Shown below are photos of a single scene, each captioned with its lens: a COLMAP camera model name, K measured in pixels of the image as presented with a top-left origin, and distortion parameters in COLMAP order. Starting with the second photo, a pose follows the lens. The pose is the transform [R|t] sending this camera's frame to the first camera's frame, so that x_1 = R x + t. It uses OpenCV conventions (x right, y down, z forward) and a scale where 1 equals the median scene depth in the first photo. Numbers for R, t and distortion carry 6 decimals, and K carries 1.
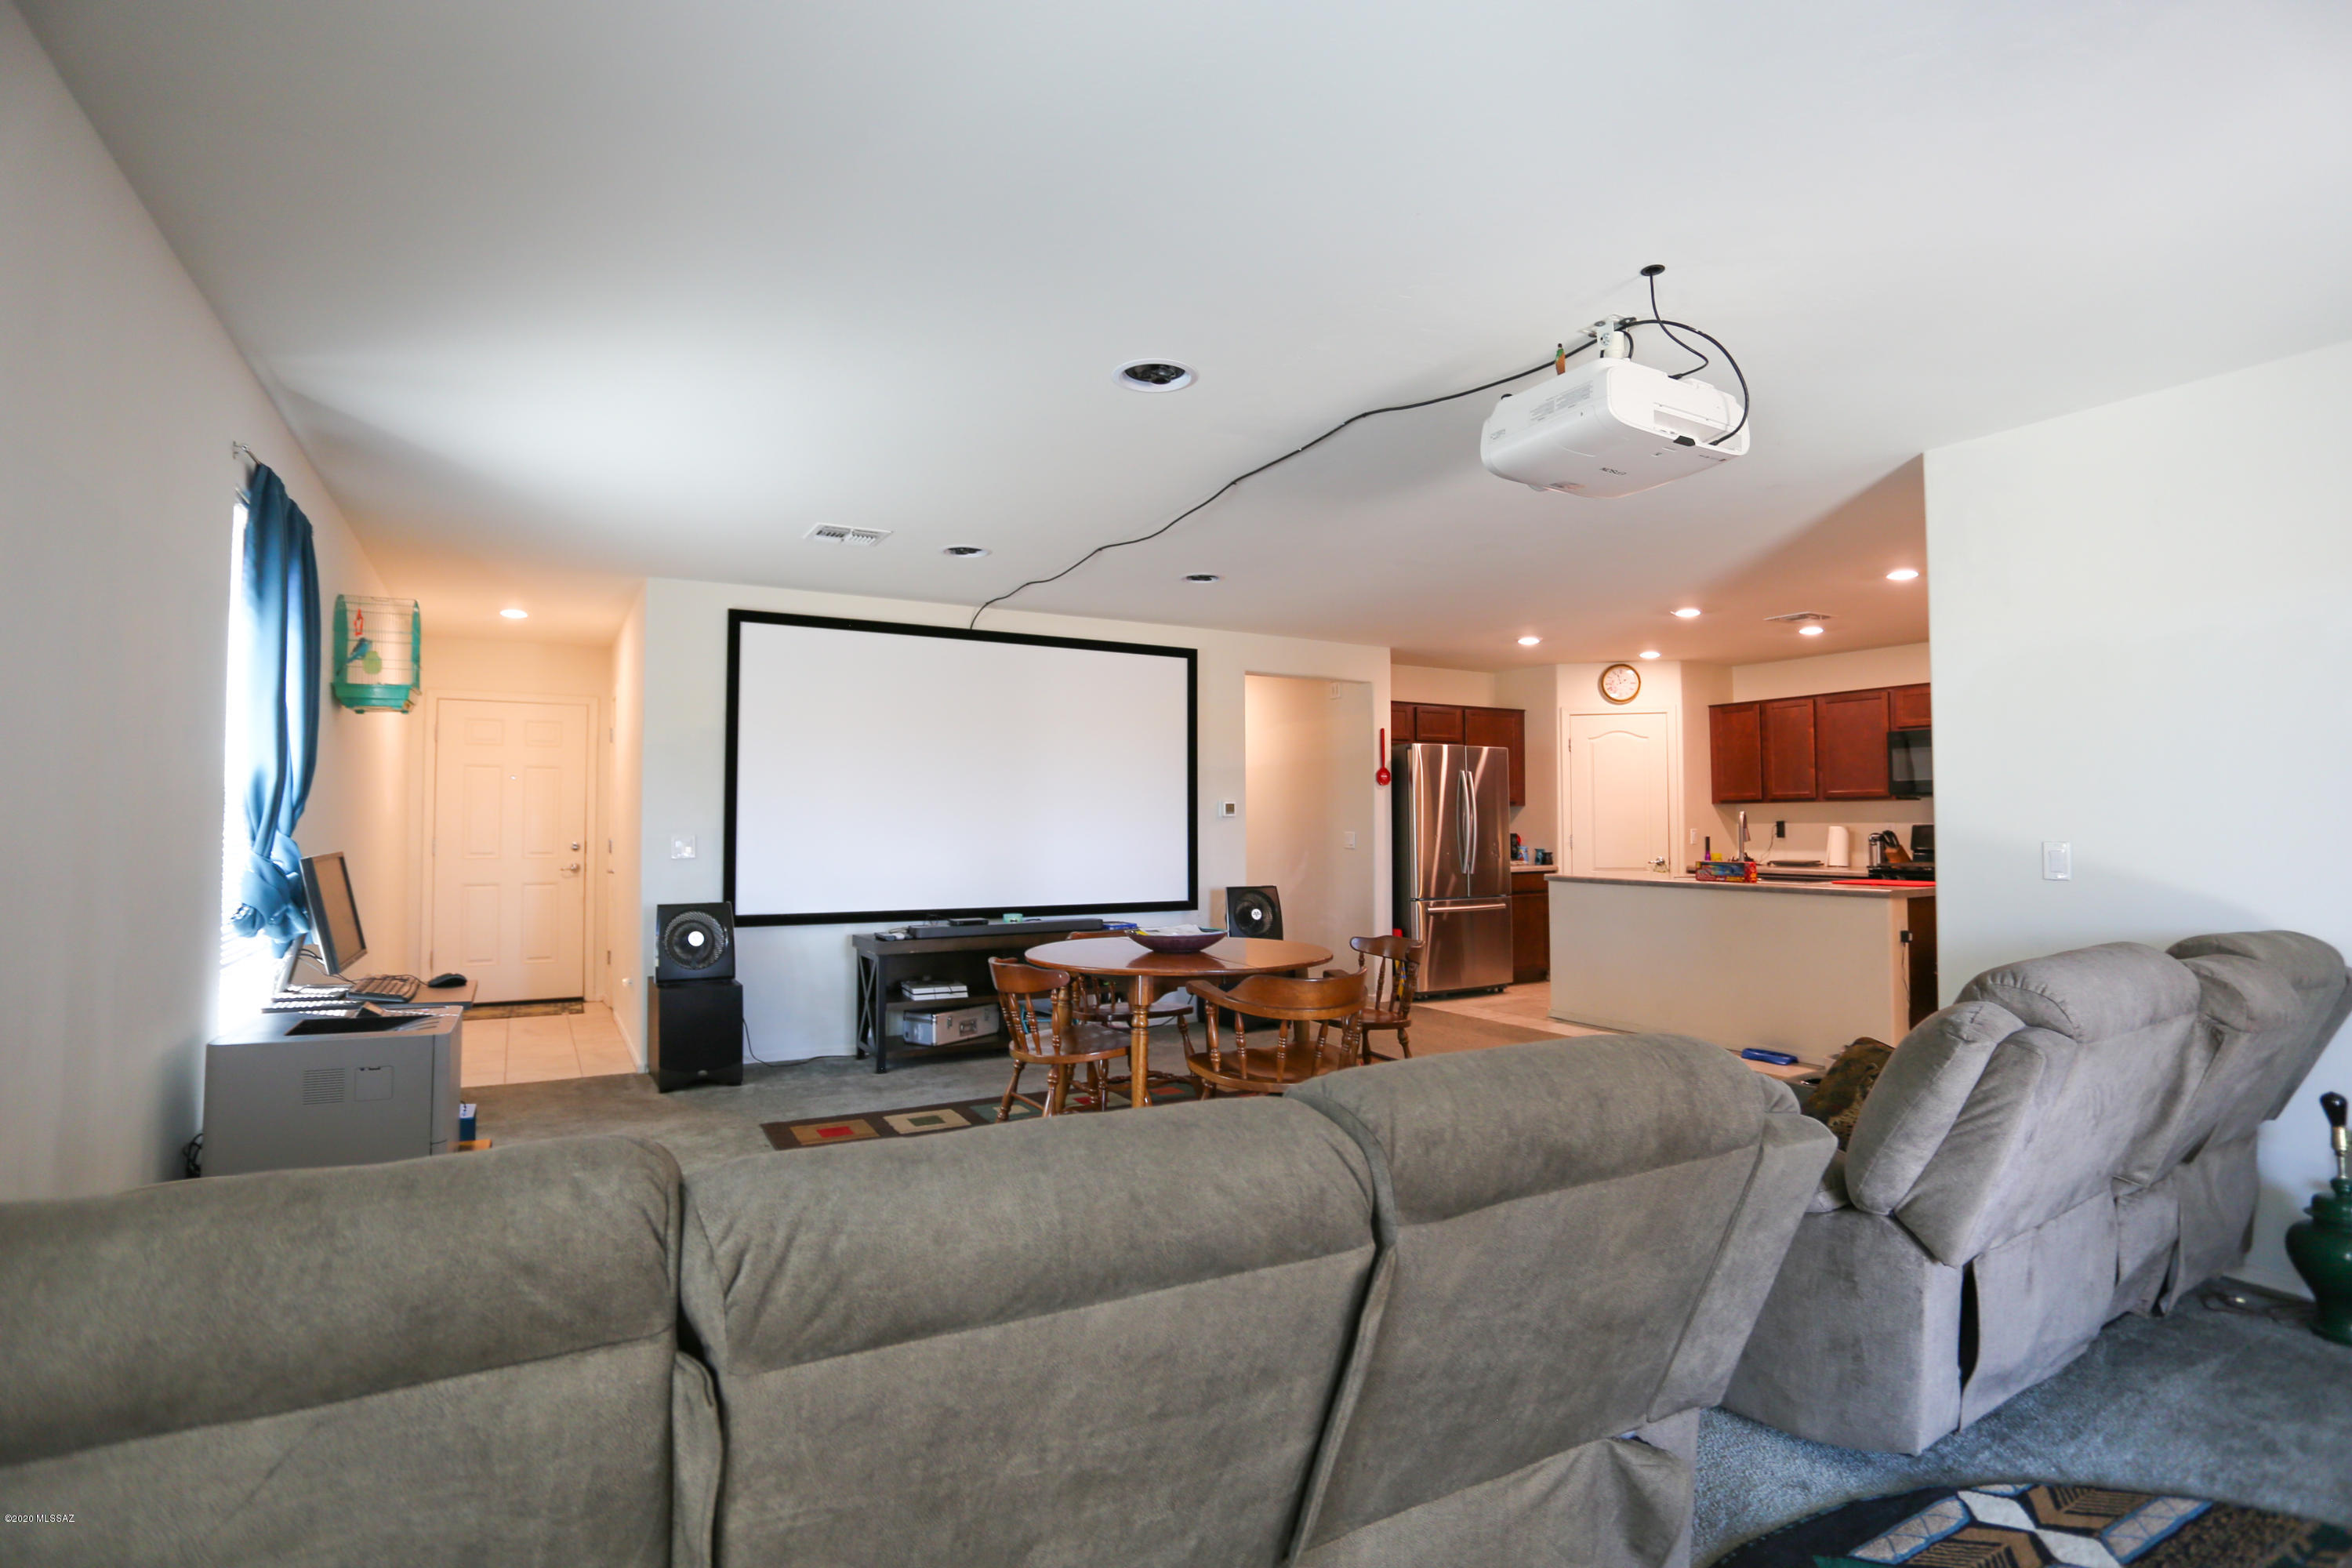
lens RADIAL K [[1156.2, 0, 1168.1], [0, 1156.2, 788.8], [0, 0, 1]] dist [-0.069815, 0.029447]
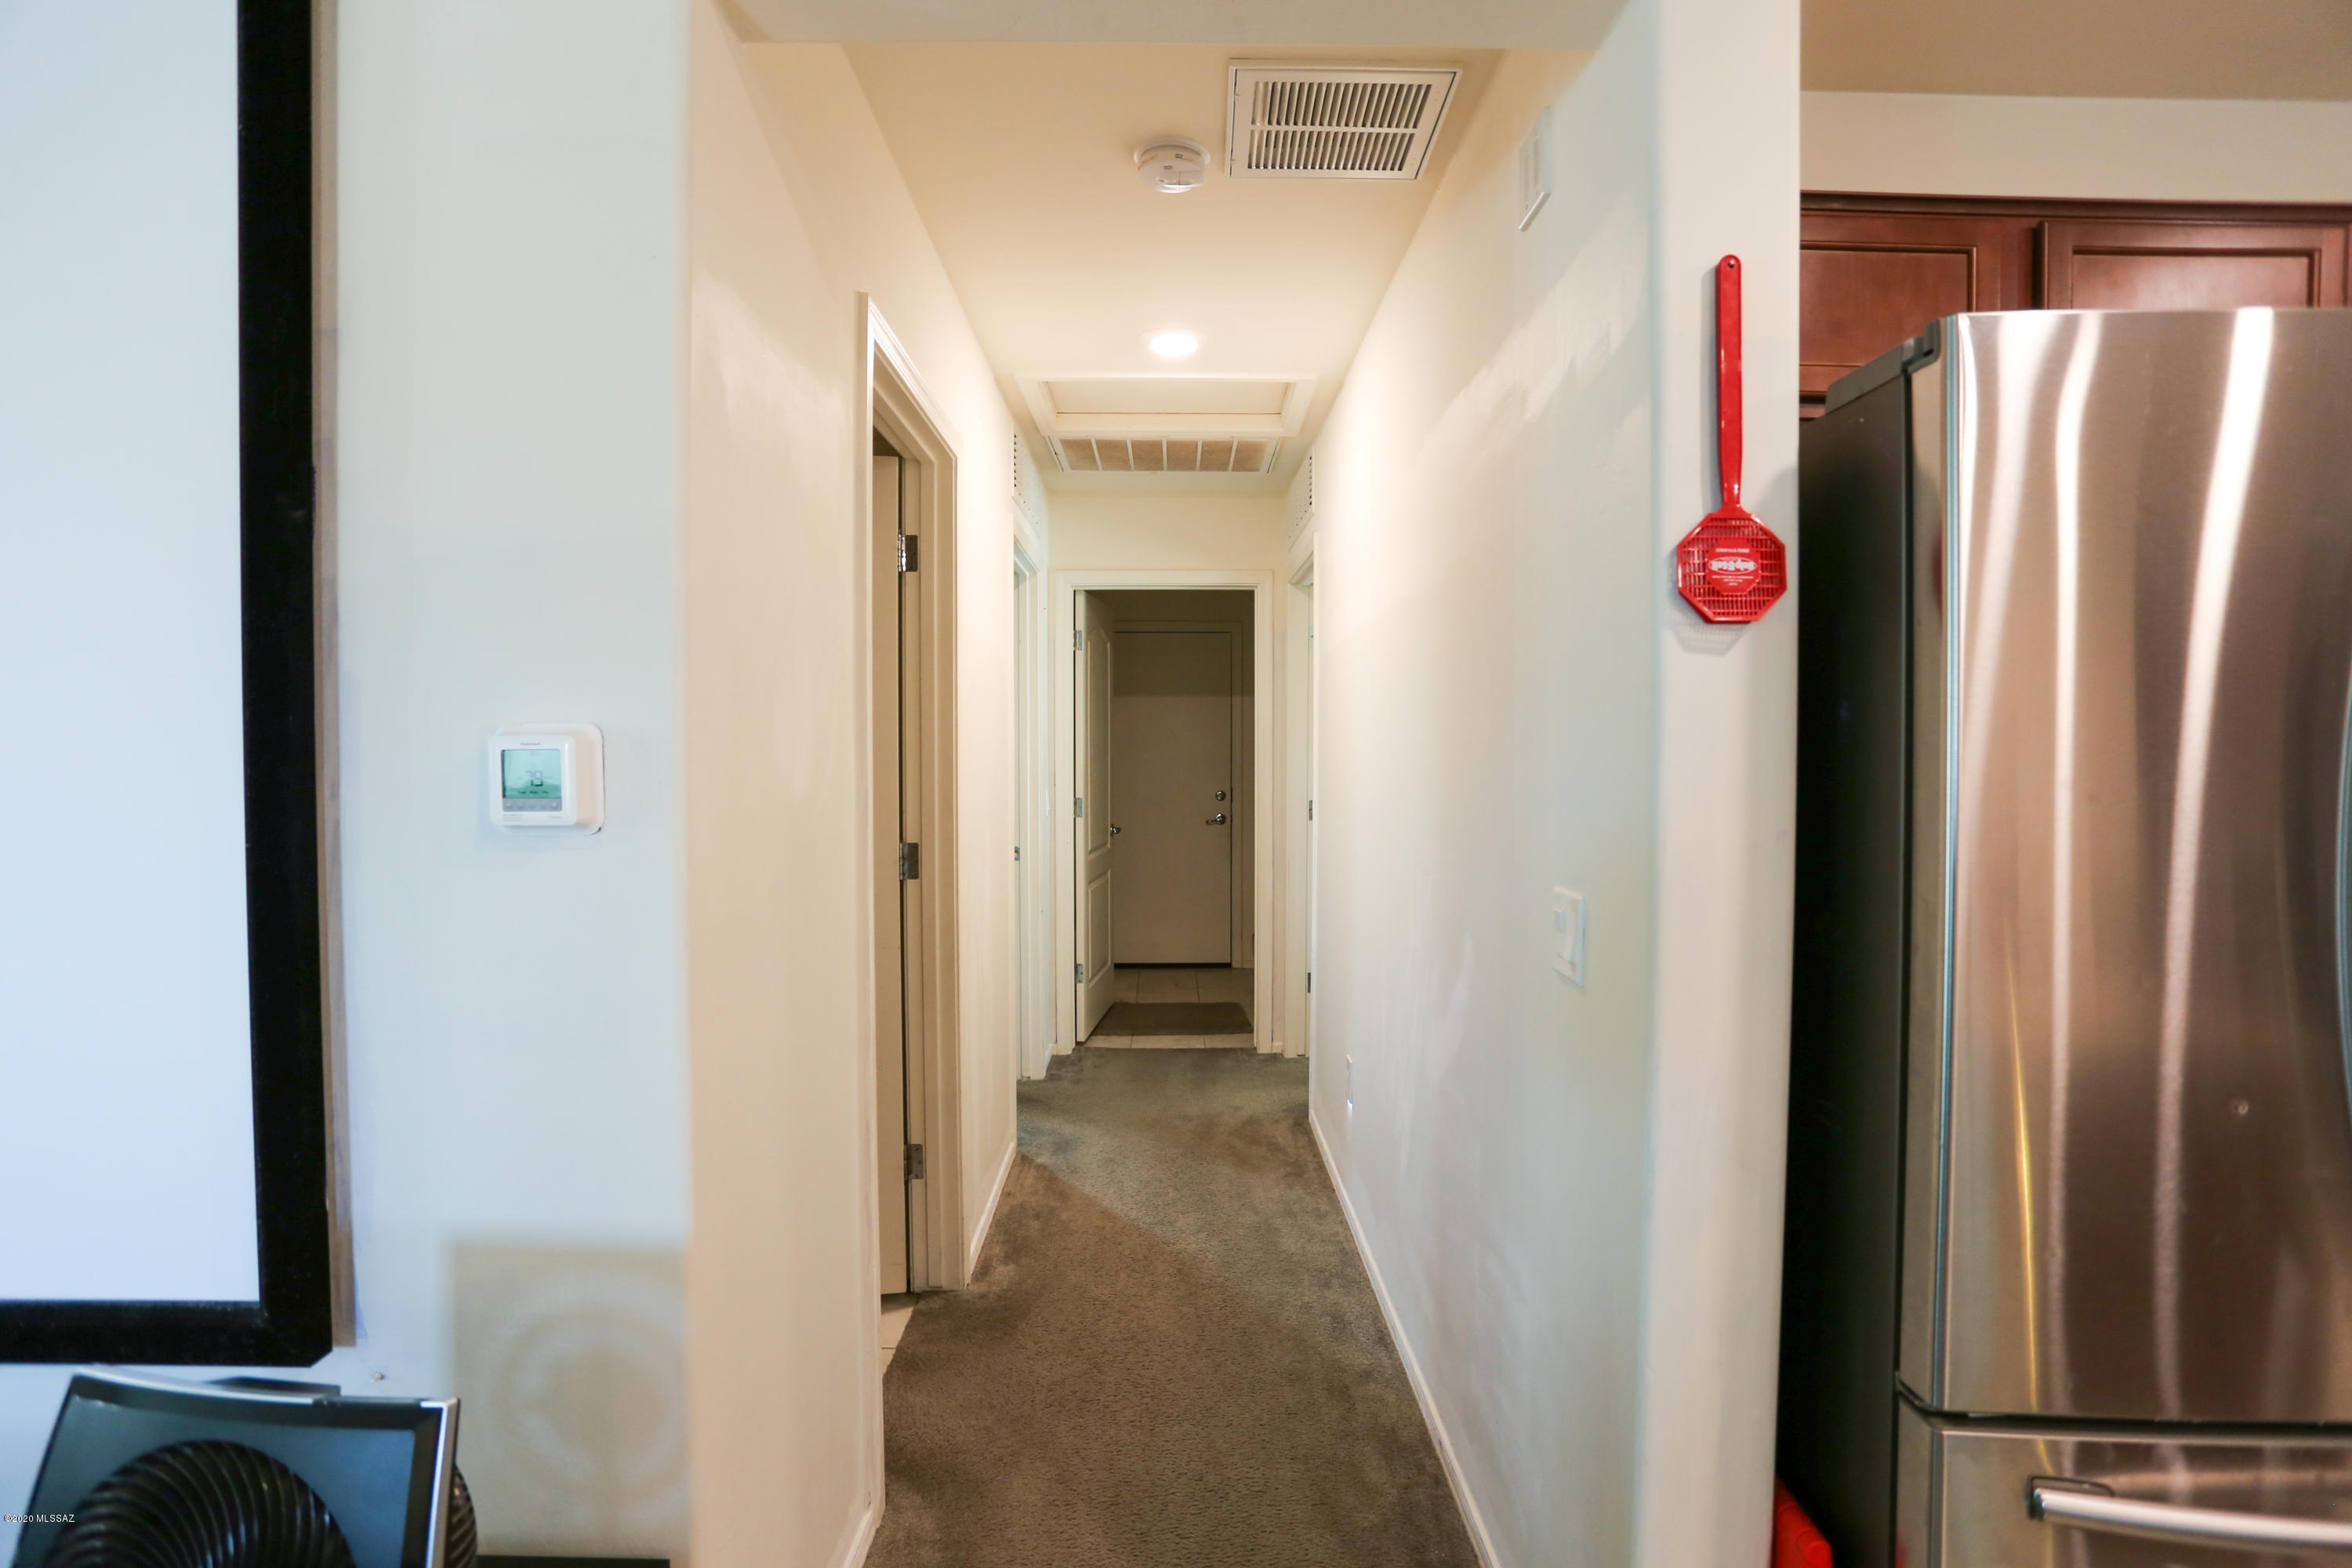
lens RADIAL K [[1178.4, 0, 1176.0], [0, 1178.4, 784.0], [0, 0, 1]] dist [-0.055779, 0.000148]
pose [[0.892209, 0.015934, -0.451342, 0.242043], [0.010853, 0.998332, 0.056700, 0.010827], [0.451493, -0.055487, 0.890548, 1.045323]]
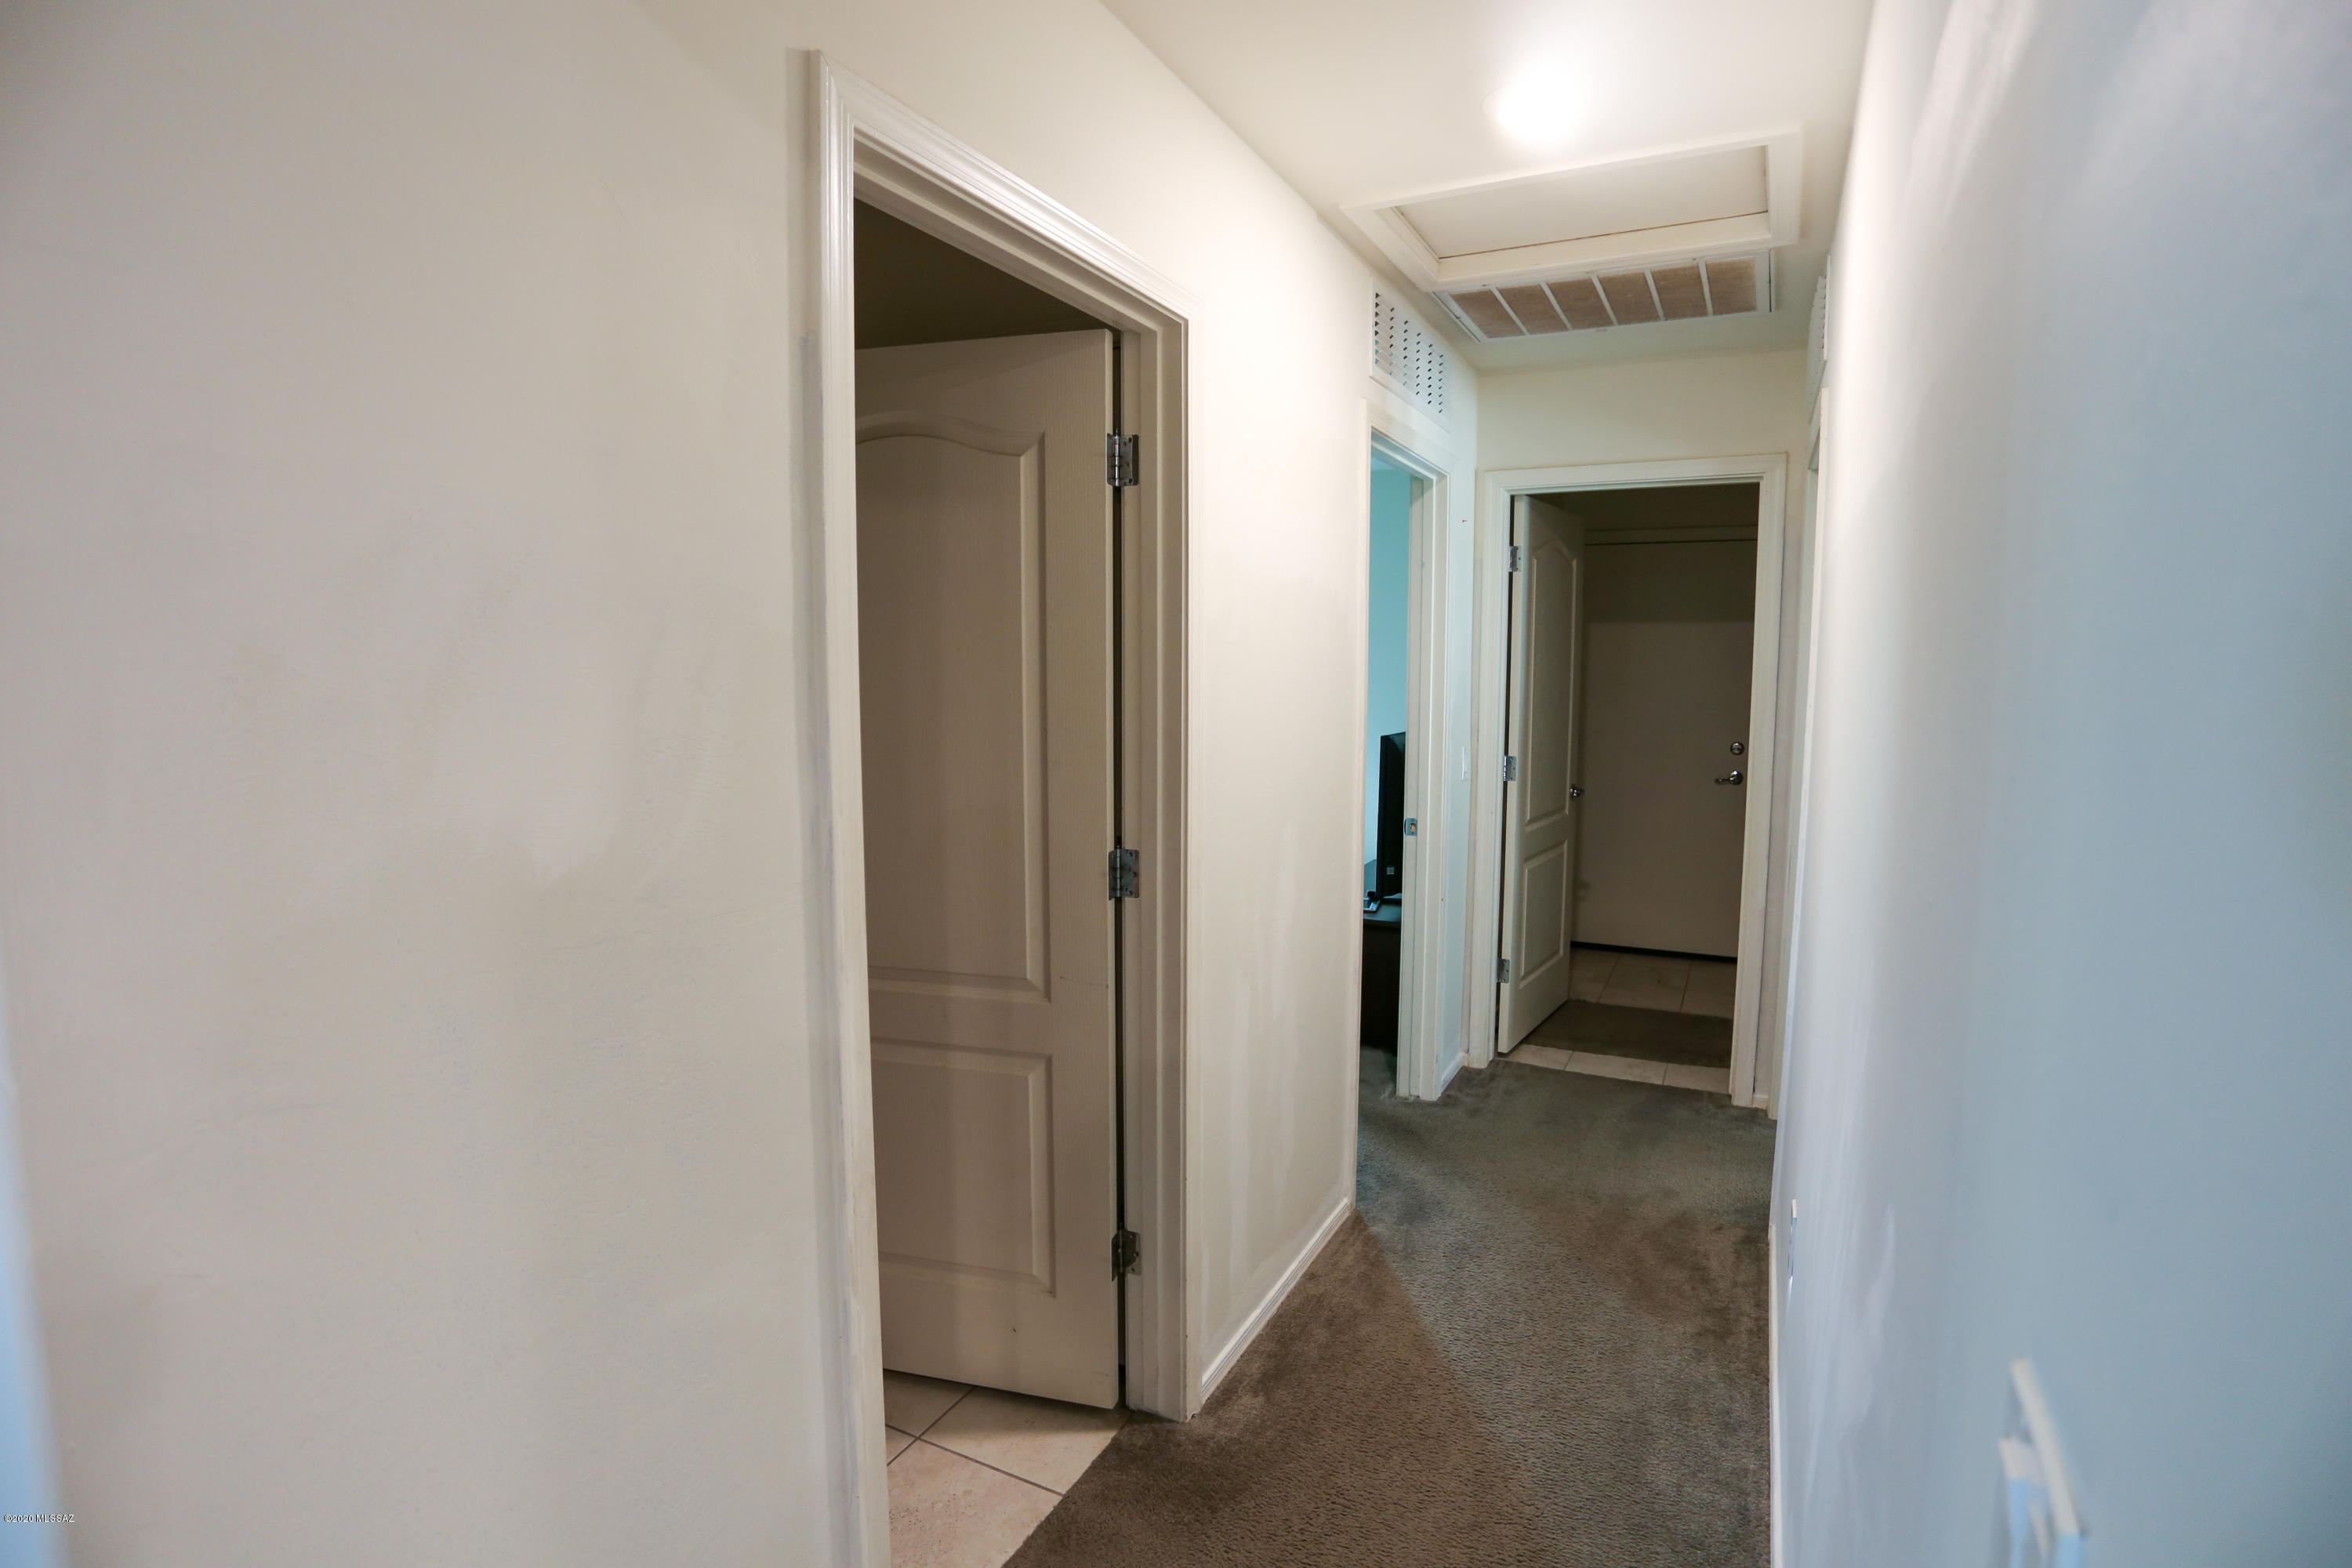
lens RADIAL K [[1156.2, 0, 1168.1], [0, 1156.2, 788.8], [0, 0, 1]] dist [-0.069815, 0.029447]
pose [[0.576747, 0.088672, -0.812096, 0.224160], [0.024142, 0.991807, 0.125440, -0.002310], [0.816566, -0.091953, 0.569881, 1.232819]]
